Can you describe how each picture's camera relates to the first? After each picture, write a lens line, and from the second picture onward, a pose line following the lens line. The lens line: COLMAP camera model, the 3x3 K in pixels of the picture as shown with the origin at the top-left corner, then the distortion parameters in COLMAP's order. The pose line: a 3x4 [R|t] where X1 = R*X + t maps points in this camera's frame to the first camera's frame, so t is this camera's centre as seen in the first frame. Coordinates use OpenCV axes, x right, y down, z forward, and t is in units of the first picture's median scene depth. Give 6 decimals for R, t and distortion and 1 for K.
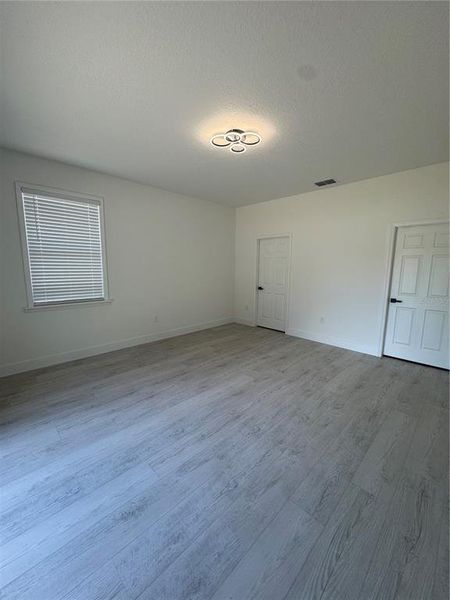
lens RADIAL K [[234.9, 0, 225.4], [0, 234.9, 299.2], [0, 0, 1]] dist [-0.002098, 0.000482]
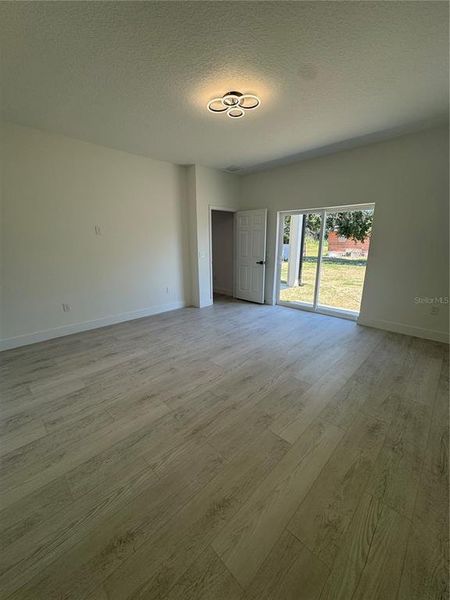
lens RADIAL K [[234.9, 0, 225.0], [0, 234.9, 299.0], [0, 0, 1]] dist [-0.002098, 0.000482]
pose [[-0.999790, -0.000879, -0.020484, 0.075822], [-0.008605, 0.924808, 0.380336, -0.244412], [0.018609, 0.380432, -0.924621, 1.746148]]
